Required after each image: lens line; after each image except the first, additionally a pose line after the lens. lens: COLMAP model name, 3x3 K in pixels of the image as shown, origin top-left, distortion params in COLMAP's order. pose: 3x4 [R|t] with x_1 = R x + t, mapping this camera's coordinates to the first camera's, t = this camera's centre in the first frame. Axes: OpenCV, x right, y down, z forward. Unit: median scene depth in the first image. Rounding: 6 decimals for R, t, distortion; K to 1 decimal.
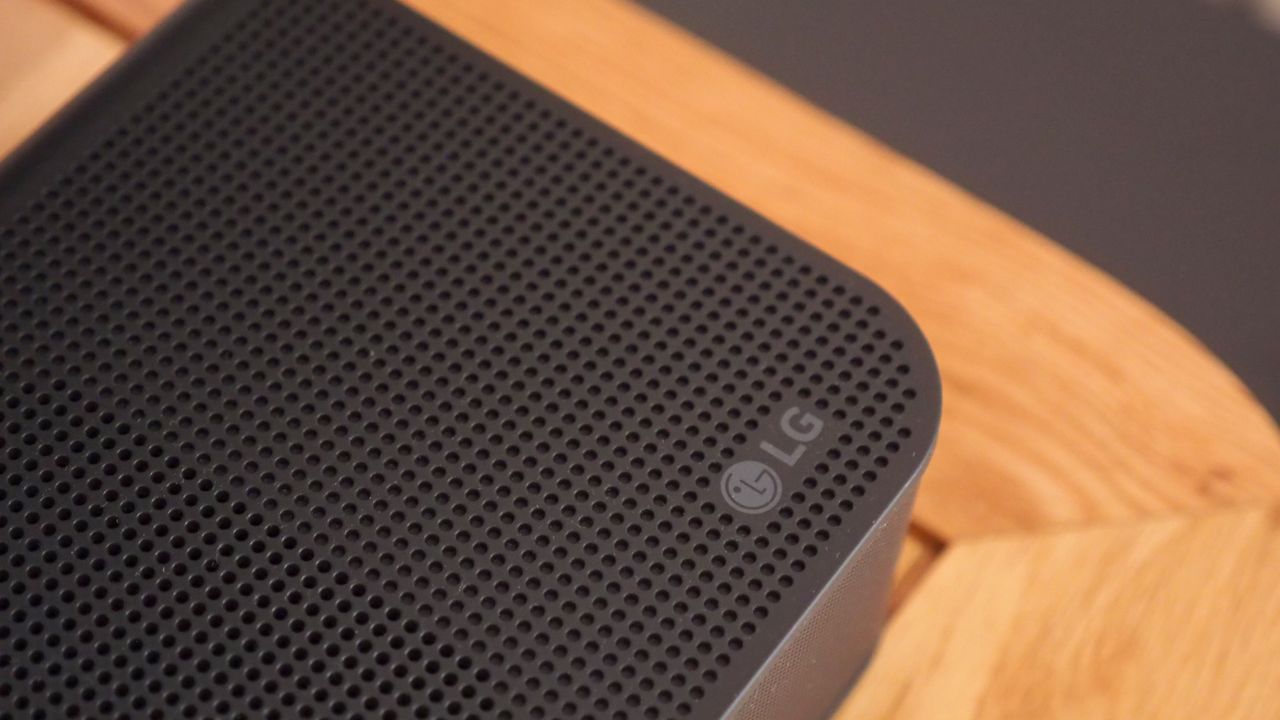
lens RADIAL K [[2644.3, 0, 641.5], [0, 2644.3, 356.6], [0, 0, 1]] dist [0.198137, 0.000000]
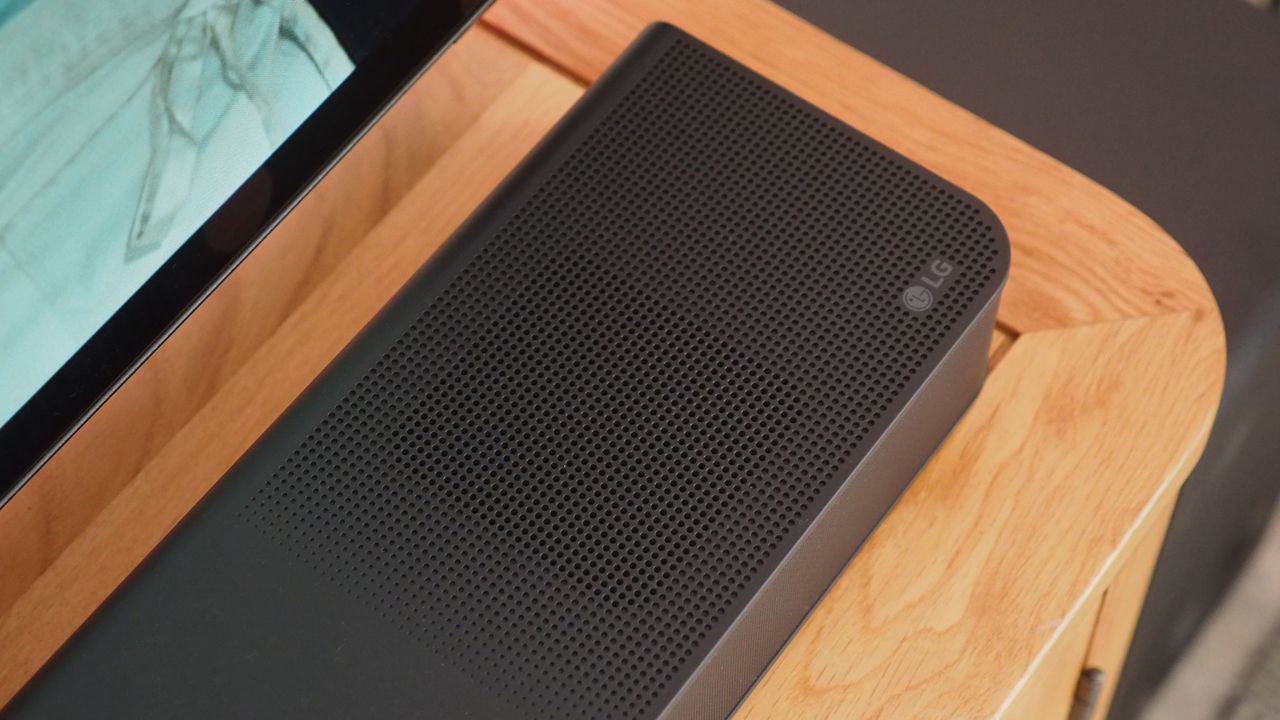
lens RADIAL K [[2644.3, 0, 640.2], [0, 2644.3, 363.3], [0, 0, 1]] dist [0.198137, 0.000000]
pose [[0.998750, -0.019151, -0.046179, -0.077997], [0.021020, 0.998965, 0.040343, 0.011260], [0.045358, -0.041263, 0.998118, -1.046904]]
